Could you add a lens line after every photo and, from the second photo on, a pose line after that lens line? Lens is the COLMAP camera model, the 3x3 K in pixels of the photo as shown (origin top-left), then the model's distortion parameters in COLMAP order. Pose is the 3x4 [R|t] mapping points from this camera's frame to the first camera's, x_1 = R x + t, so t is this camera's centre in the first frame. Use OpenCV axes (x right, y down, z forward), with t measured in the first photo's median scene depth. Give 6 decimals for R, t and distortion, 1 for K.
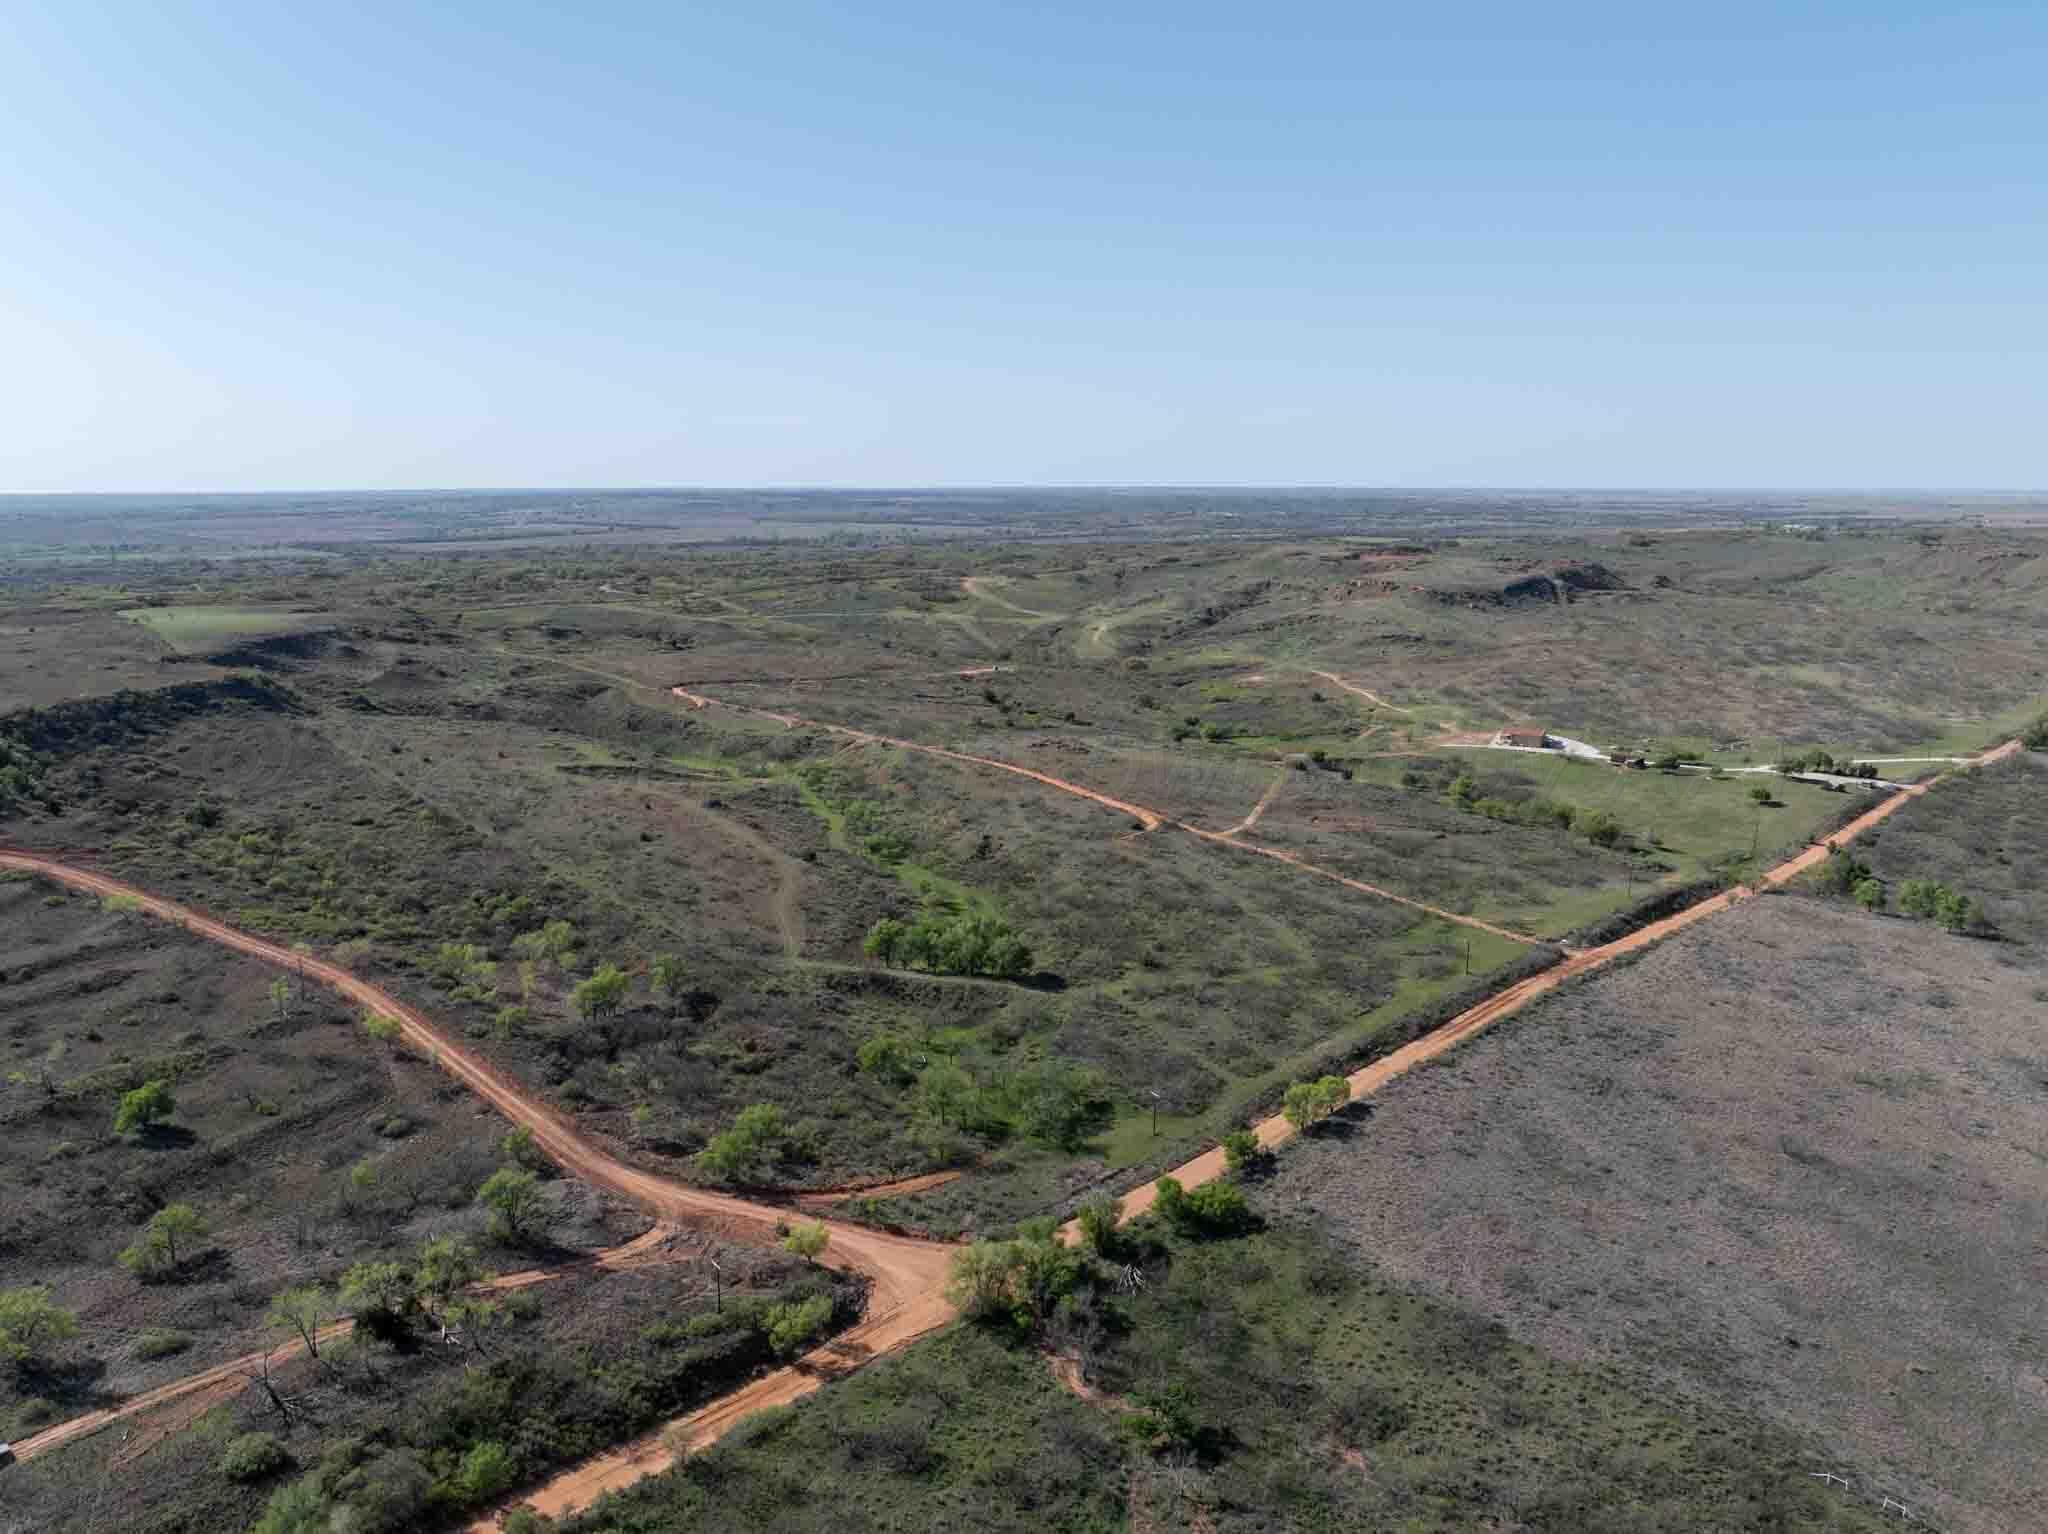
lens RADIAL K [[1472.5, 0, 1024.0], [0, 1472.5, 767.0], [0, 0, 1]] dist [-0.029820, 0.000354]
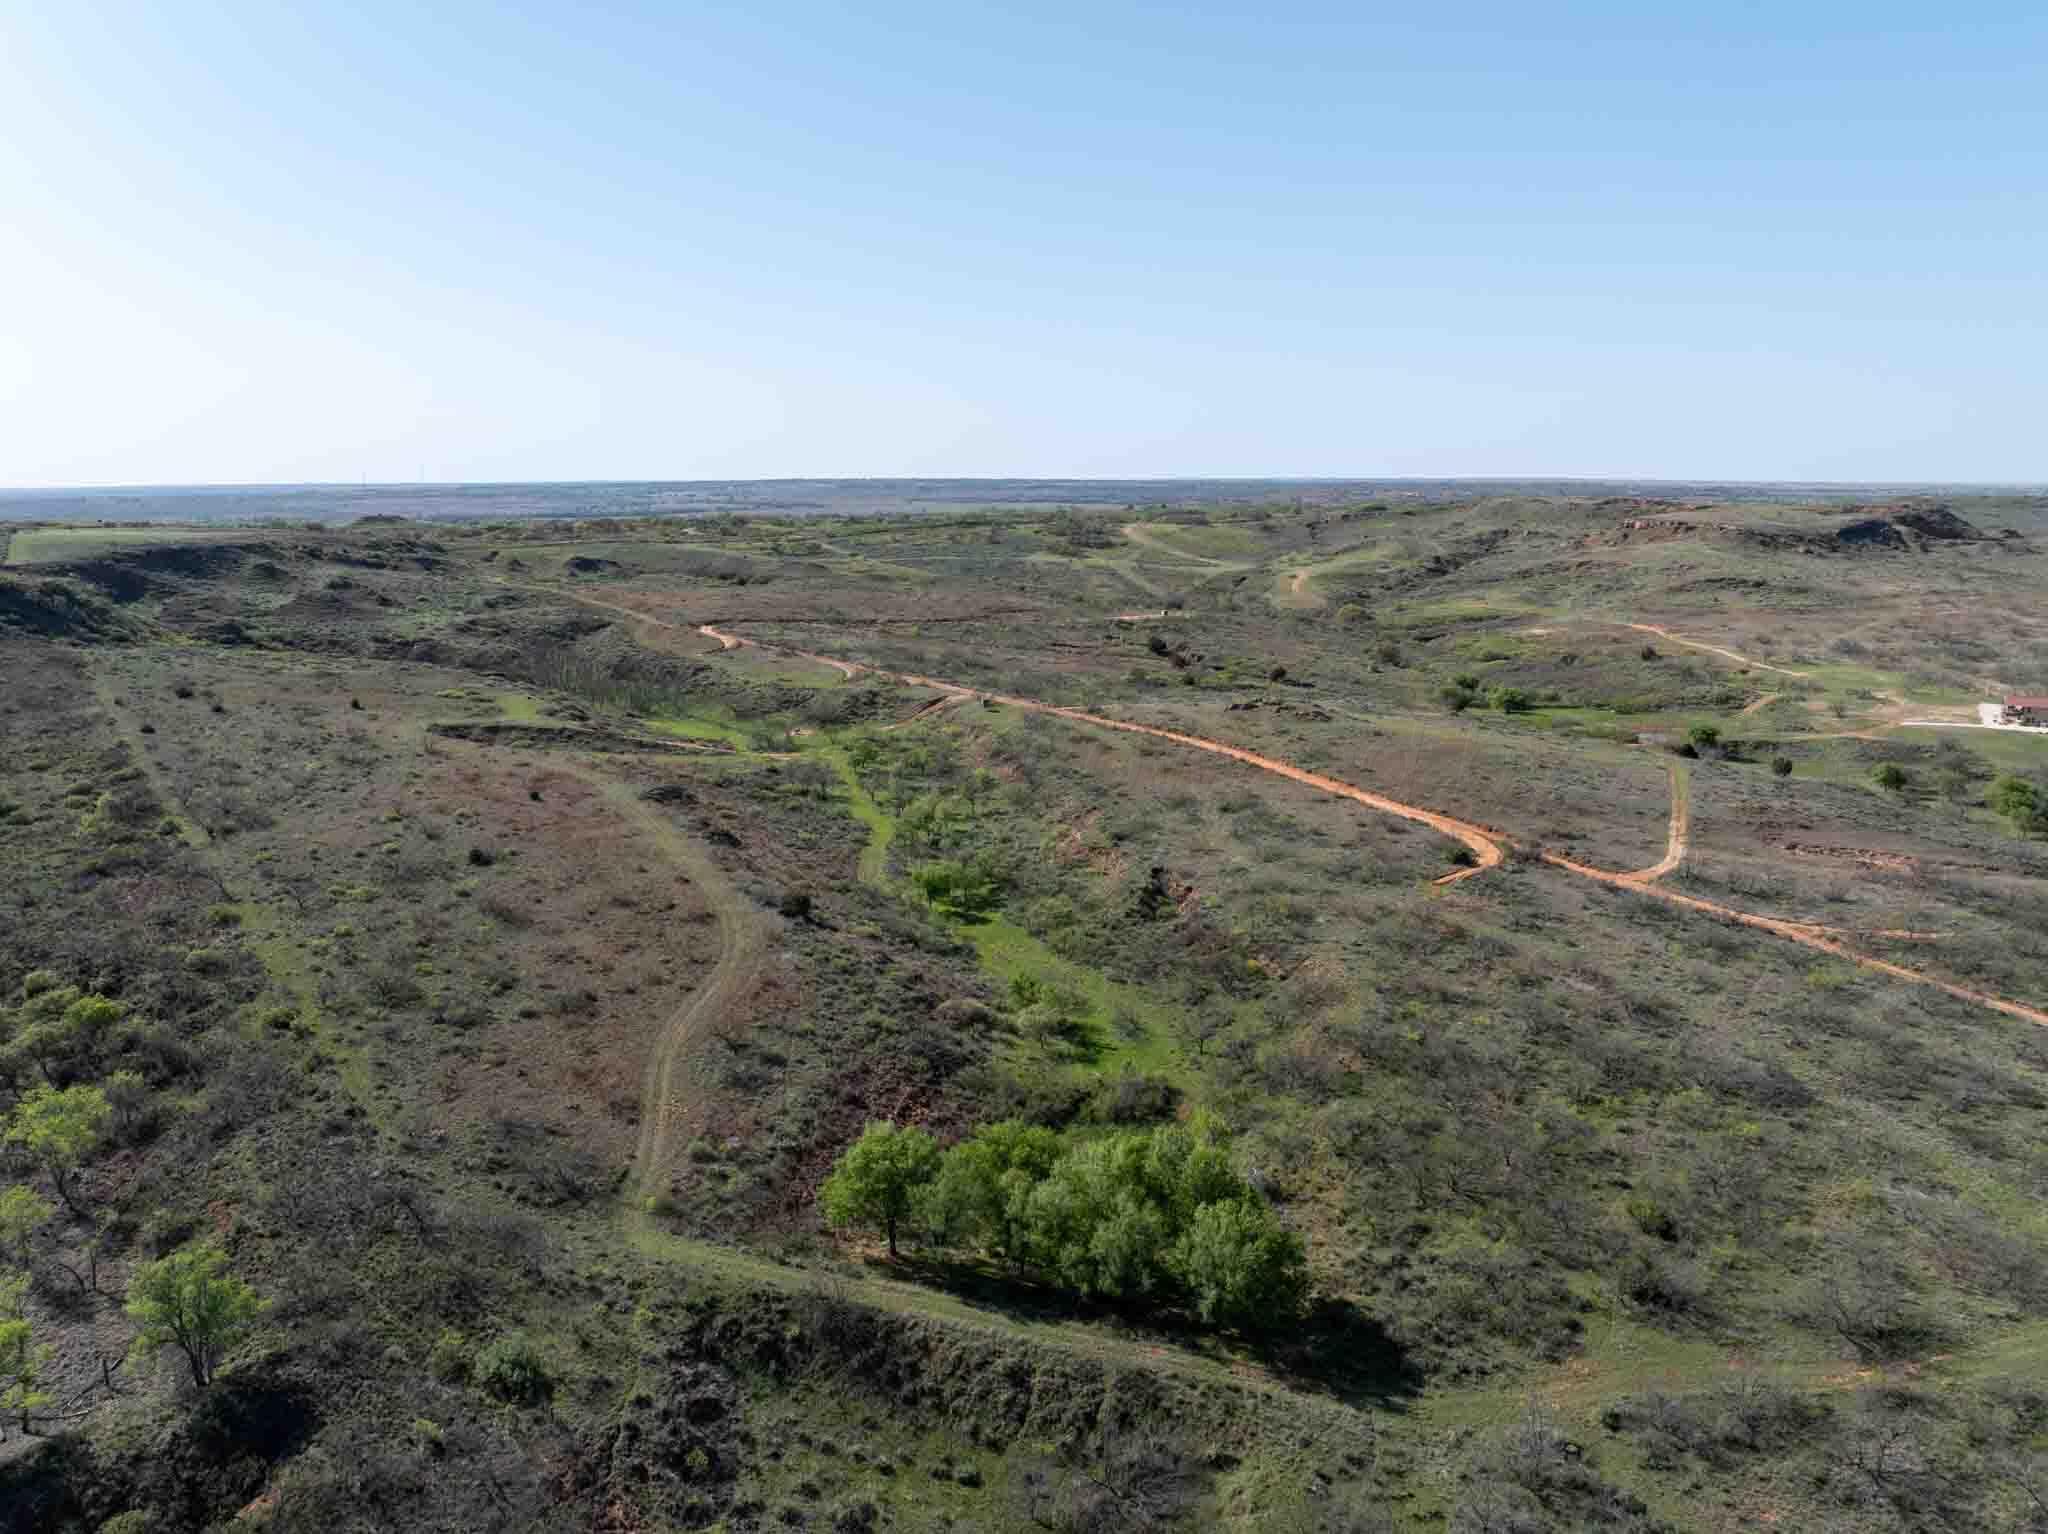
lens RADIAL K [[1472.5, 0, 1024.0], [0, 1472.5, 767.0], [0, 0, 1]] dist [-0.029820, 0.000354]
pose [[0.994303, 0.020360, -0.104626, -0.014885], [-0.019977, 0.999789, 0.004707, 0.008048], [0.104700, -0.002590, 0.994500, 0.381888]]
